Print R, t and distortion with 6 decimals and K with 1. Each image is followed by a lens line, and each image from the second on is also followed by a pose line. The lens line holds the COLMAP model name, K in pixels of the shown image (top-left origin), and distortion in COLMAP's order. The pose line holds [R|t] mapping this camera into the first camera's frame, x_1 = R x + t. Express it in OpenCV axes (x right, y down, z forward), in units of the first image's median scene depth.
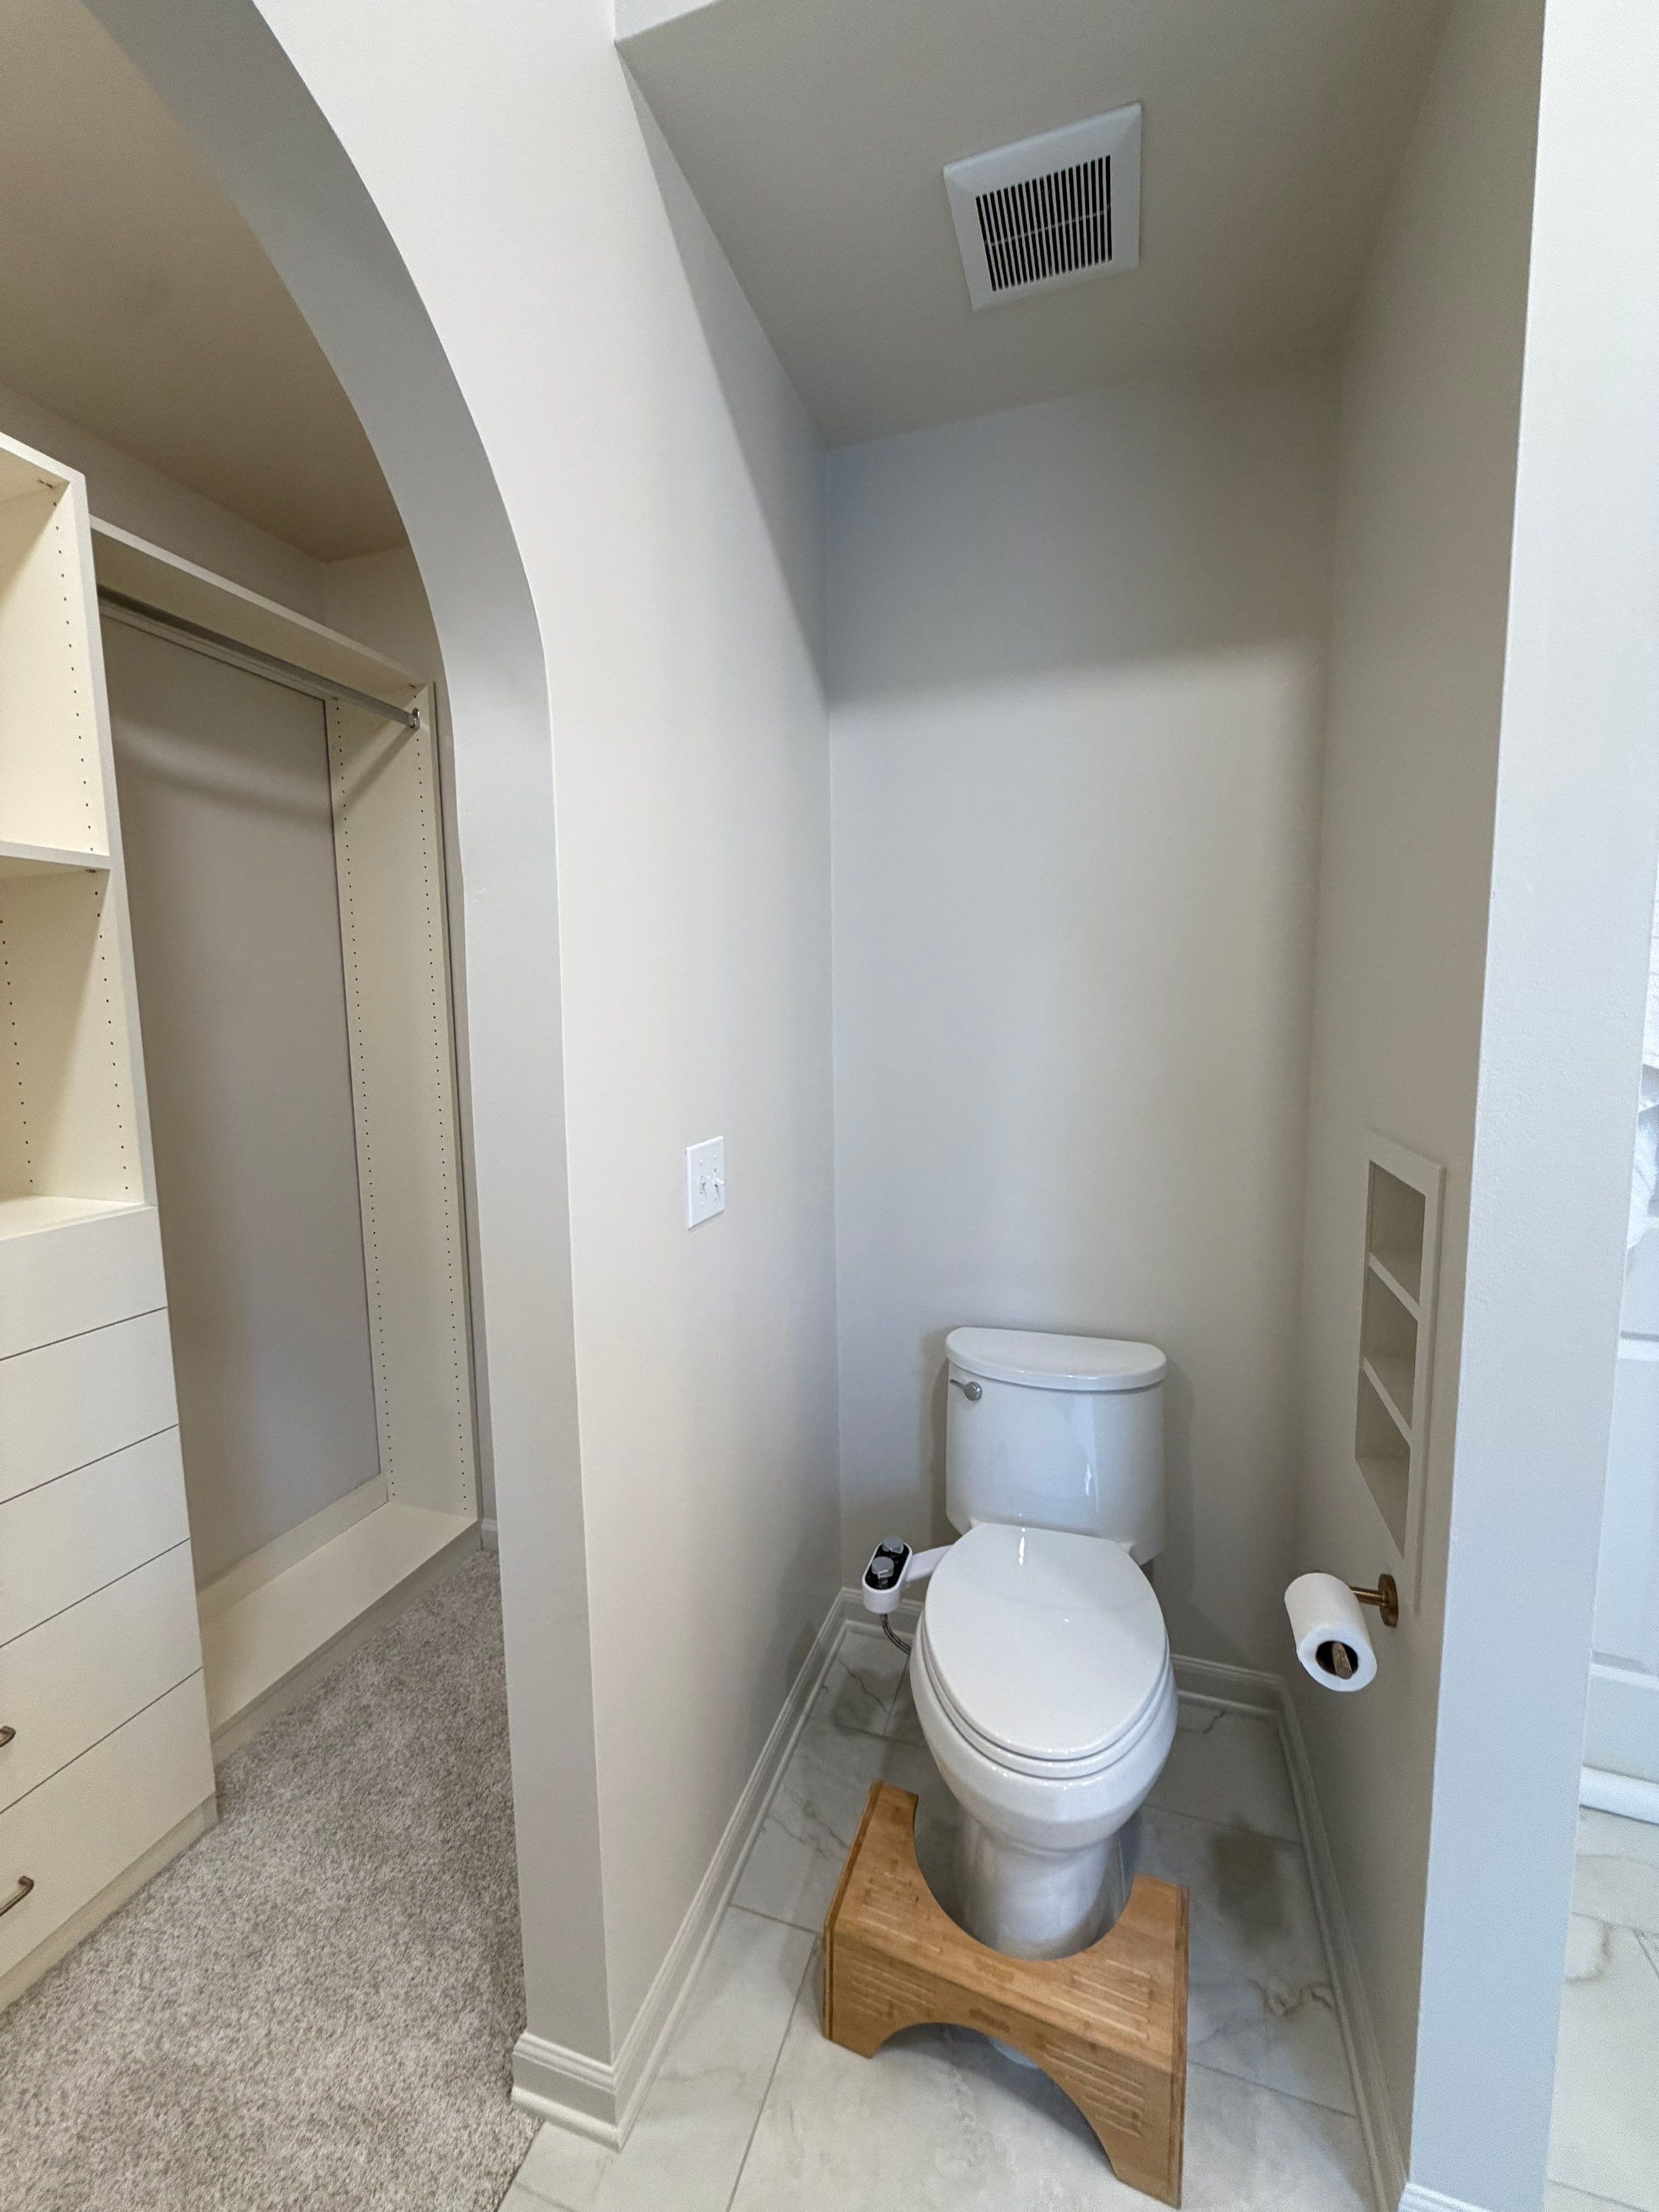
lens RADIAL K [[878.5, 0, 823.1], [0, 878.5, 1098.4], [0, 0, 1]] dist [-0.000782, 0.000363]
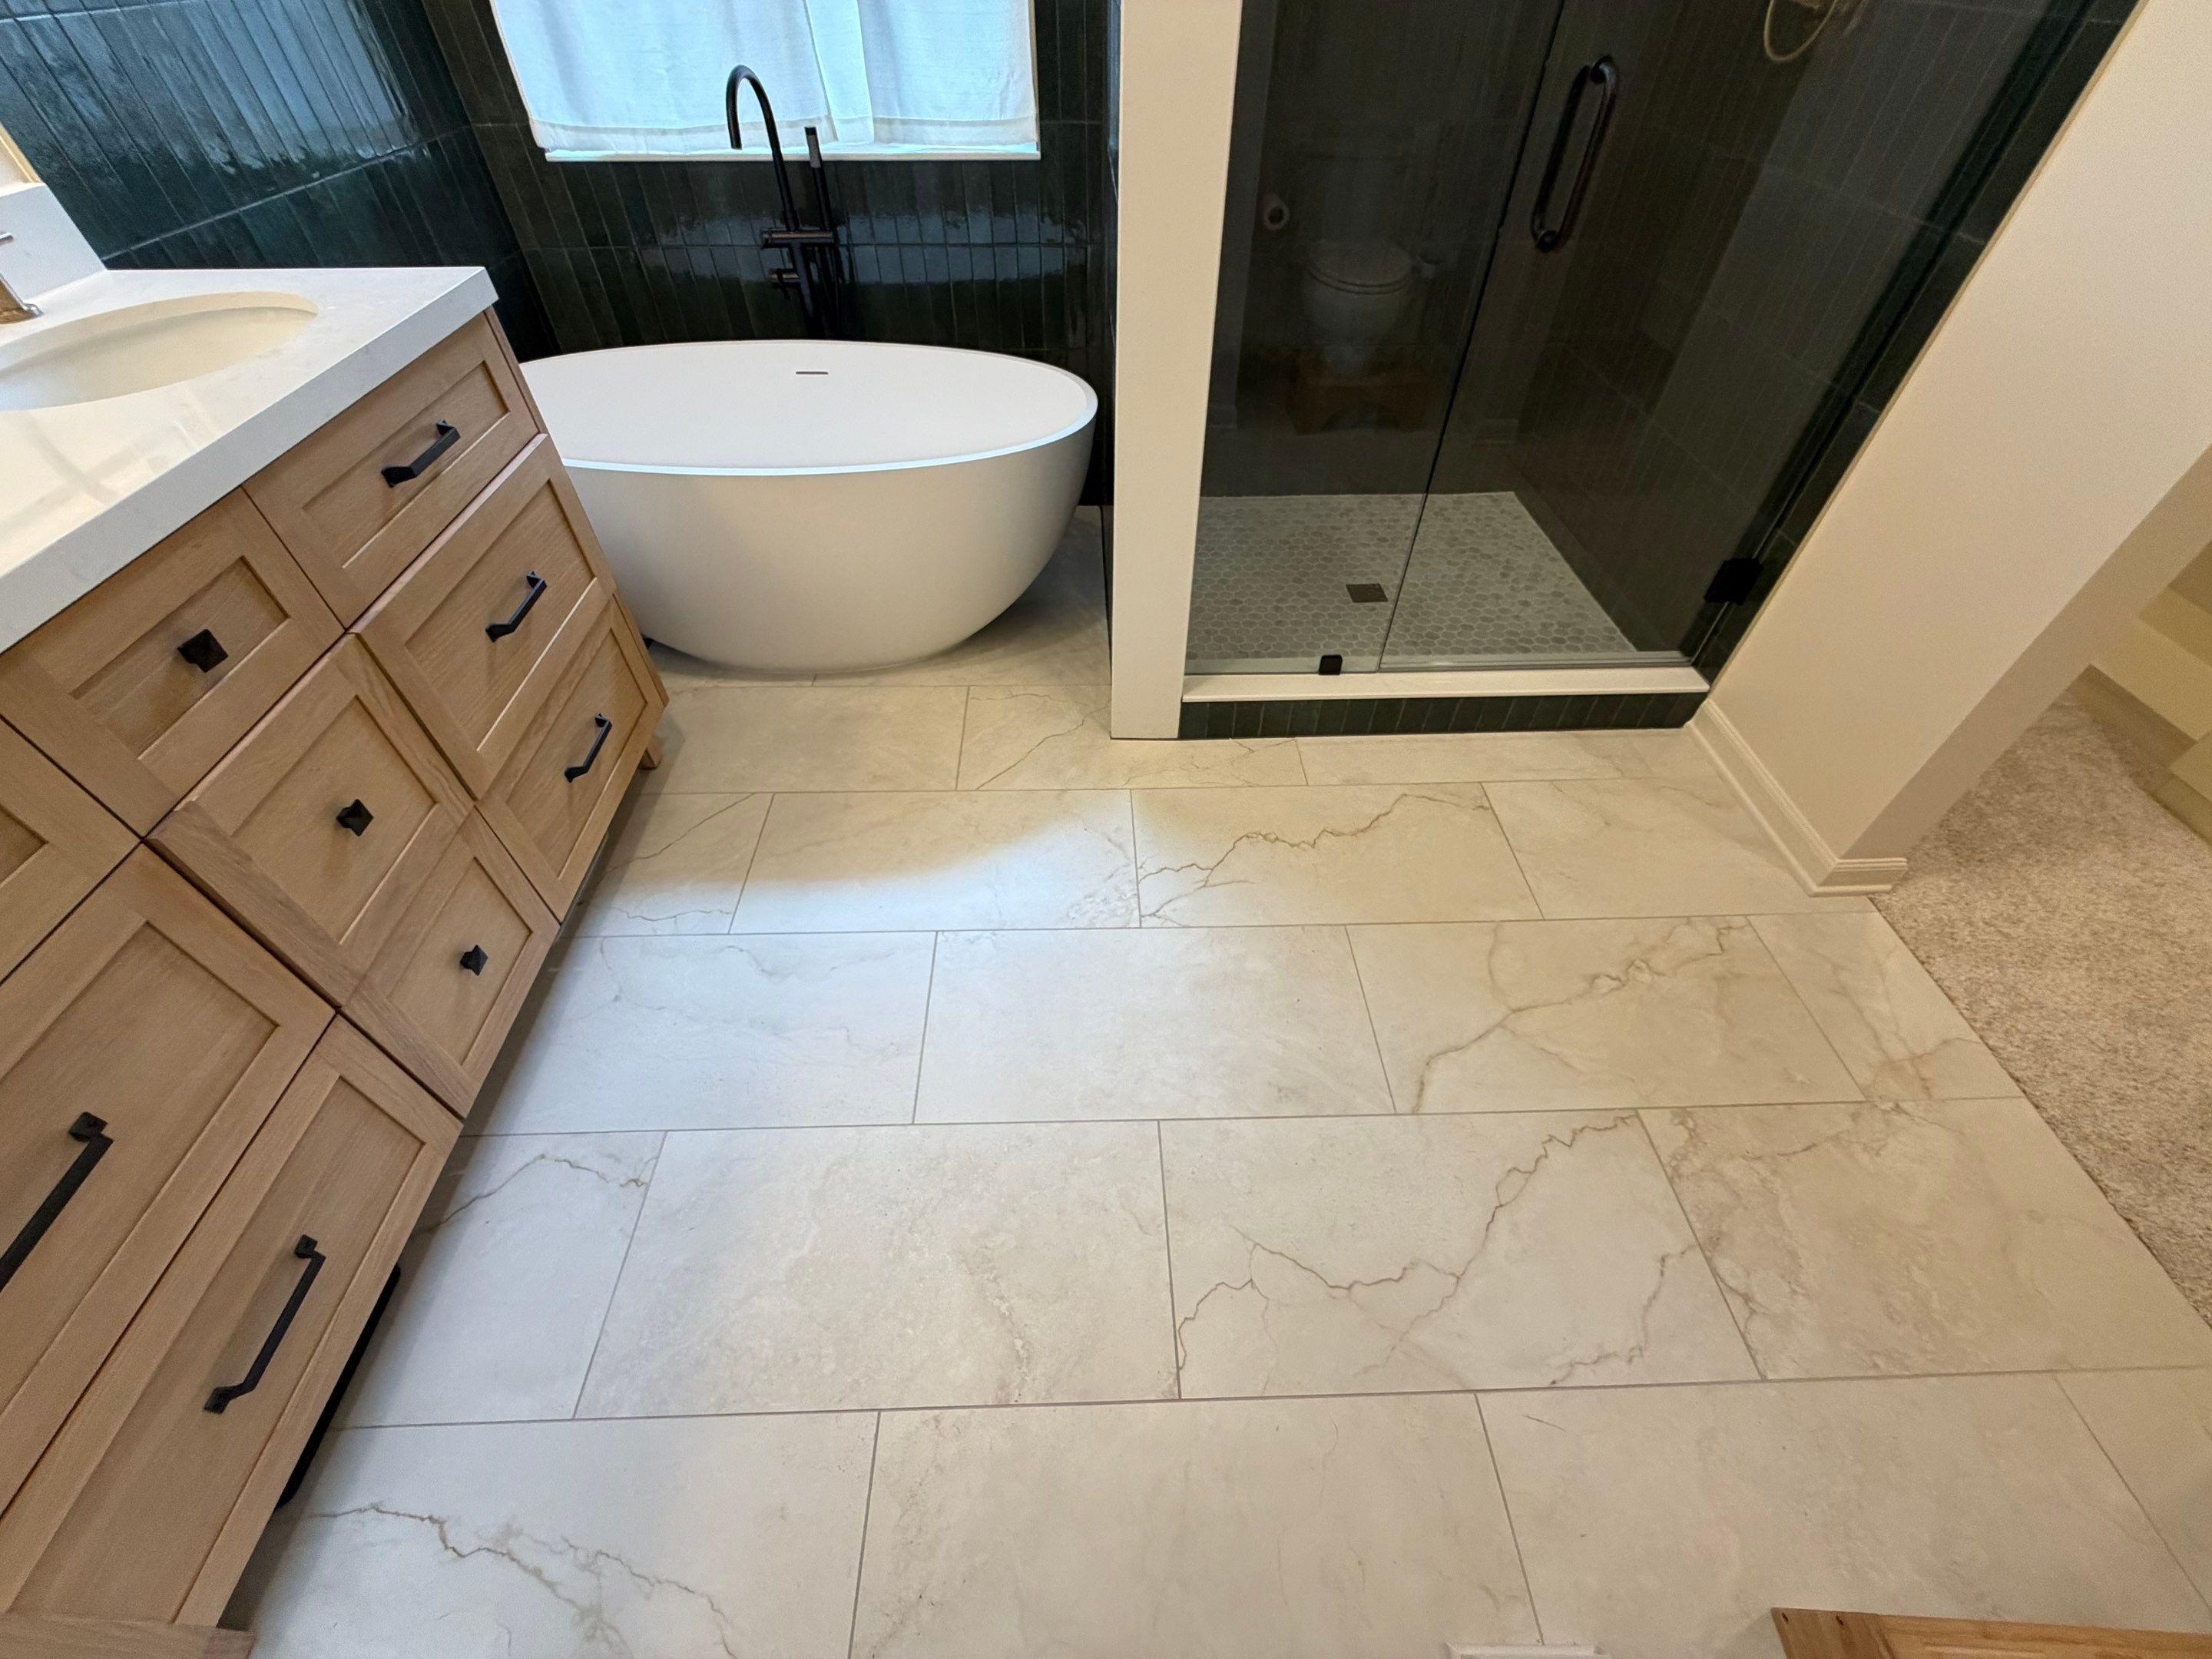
lens RADIAL K [[878.5, 0, 1103.6], [0, 878.5, 831.6], [0, 0, 1]] dist [-0.000782, 0.000363]
pose [[-0.938458, 0.259423, -0.228025, 0.851780], [-0.023752, 0.610155, 0.791926, -0.015848], [0.344574, 0.748605, -0.566444, 0.501080]]
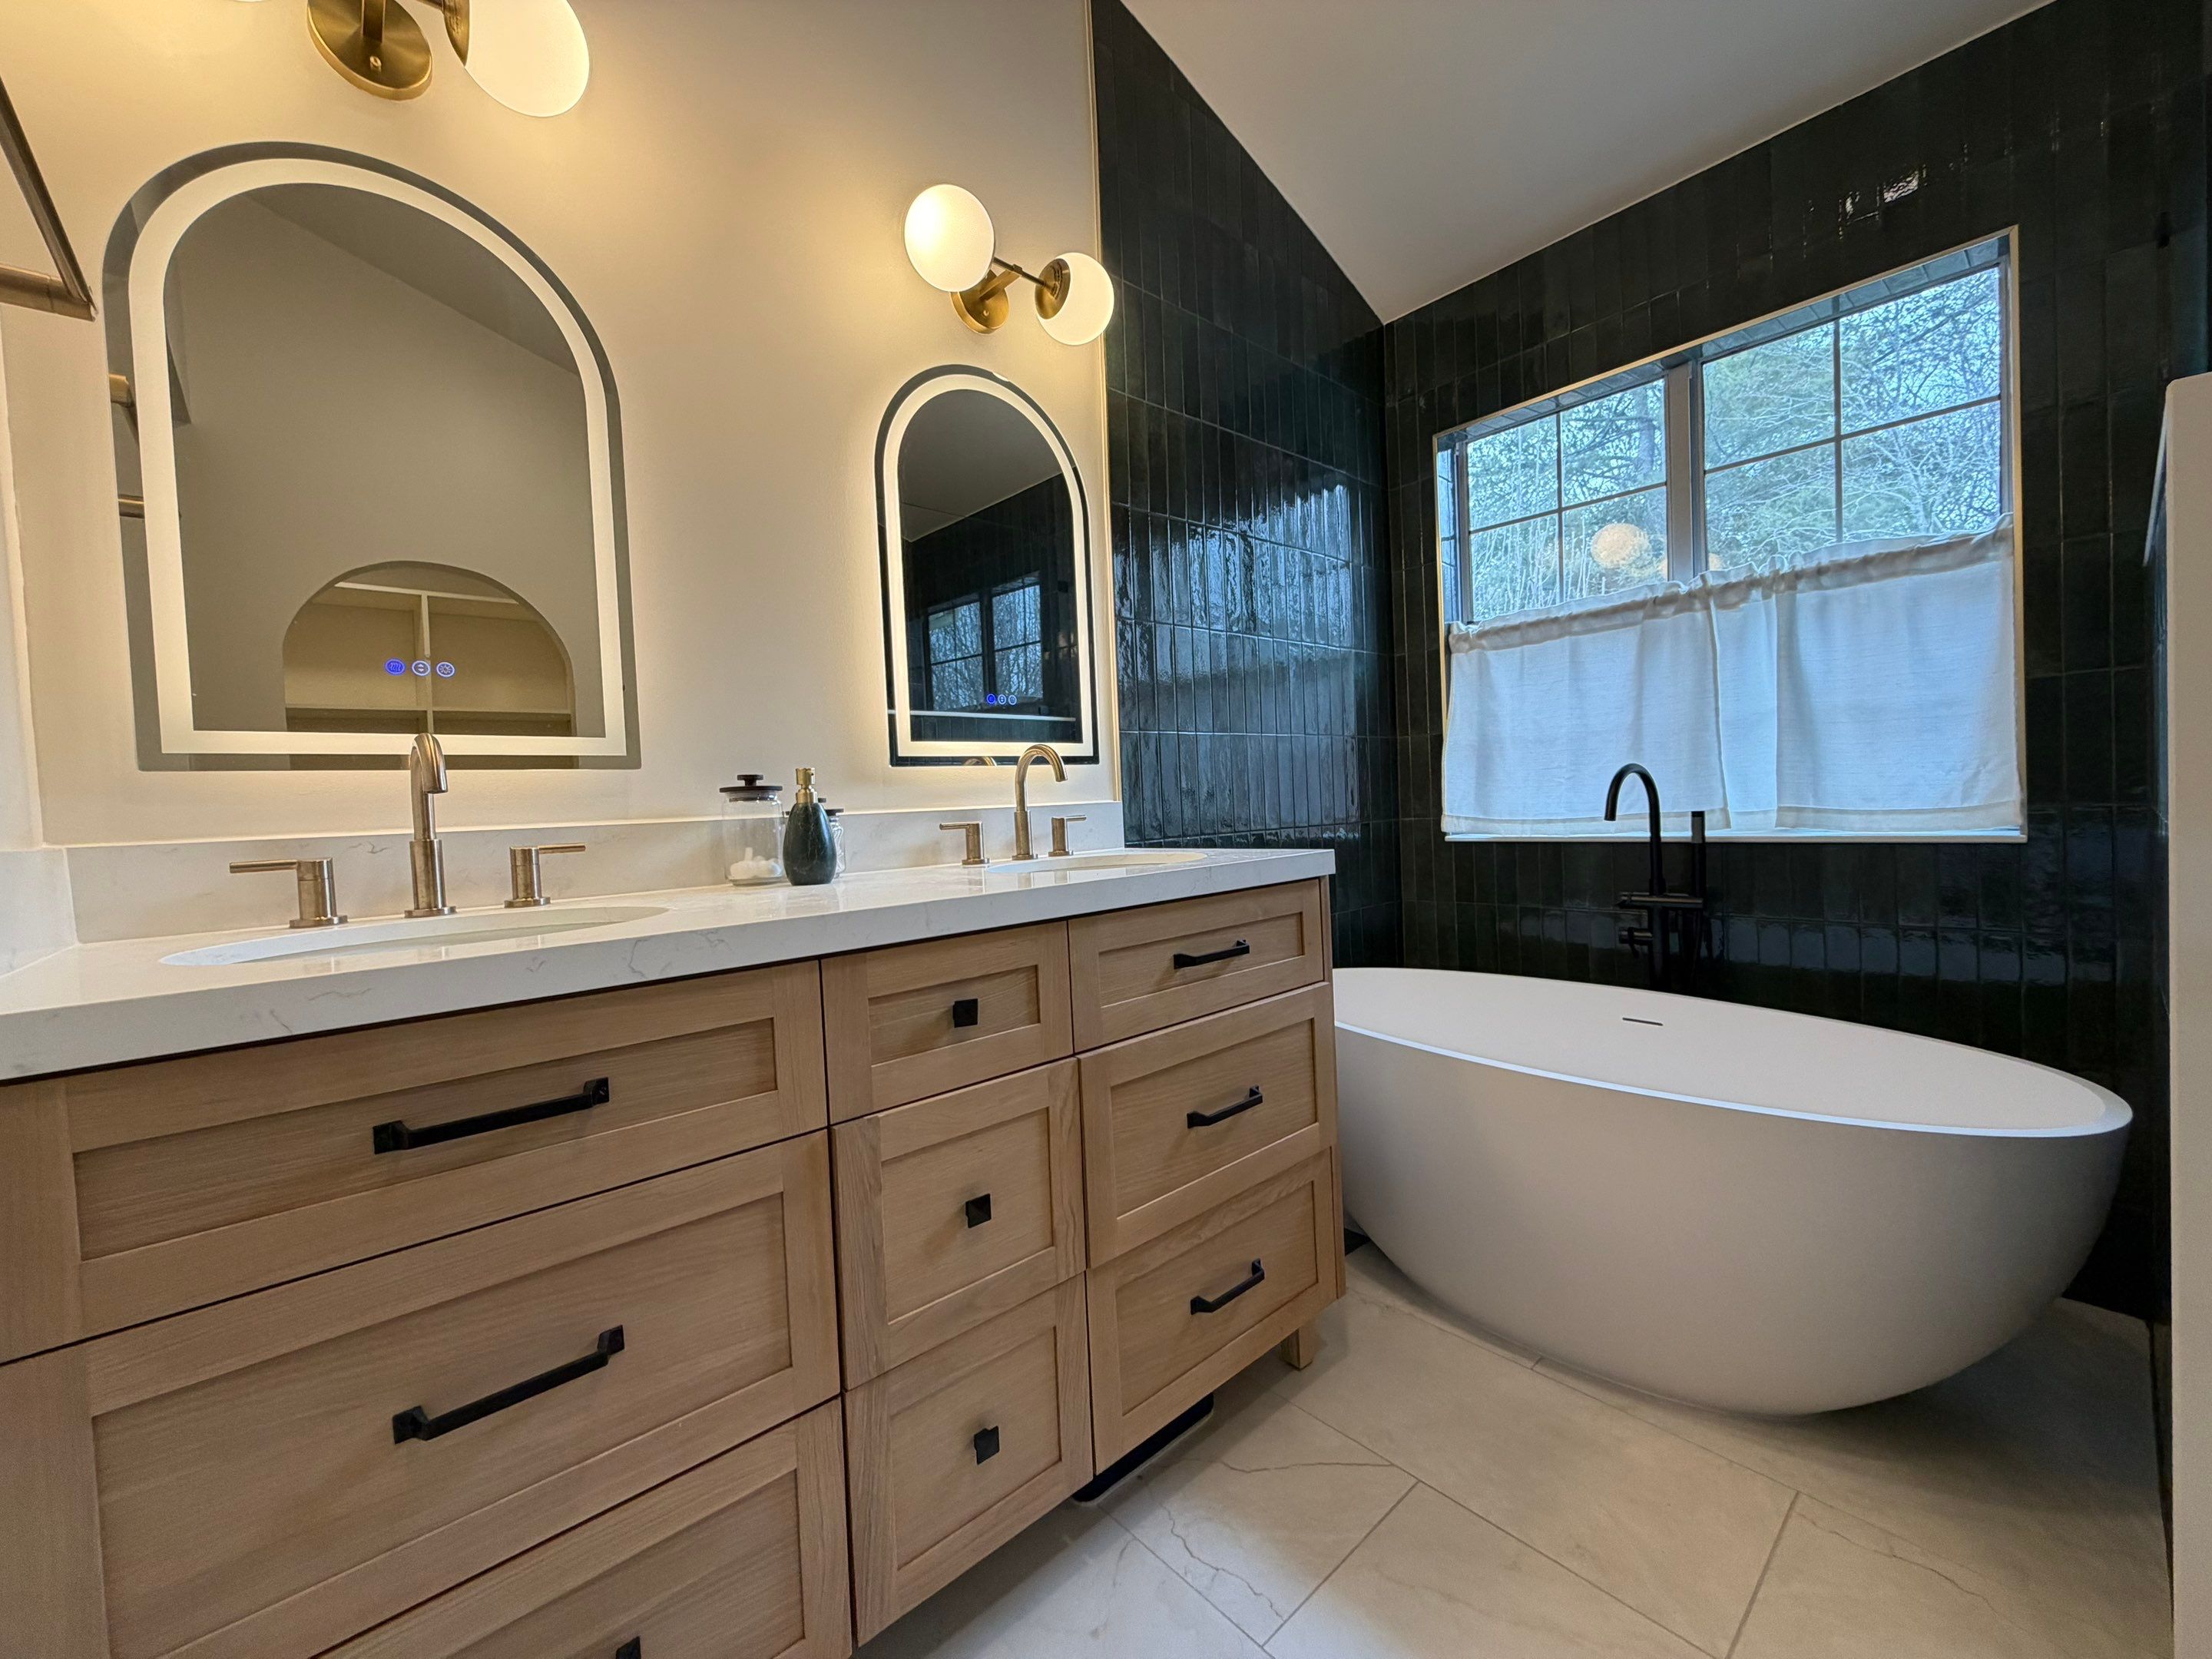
lens RADIAL K [[878.5, 0, 1103.5], [0, 878.5, 830.6], [0, 0, 1]] dist [-0.000782, 0.000363]
pose [[-0.862866, 0.039415, 0.503894, 0.788316], [0.111353, 0.987283, 0.113455, 0.203030], [-0.493014, 0.154006, -0.856282, 0.382802]]
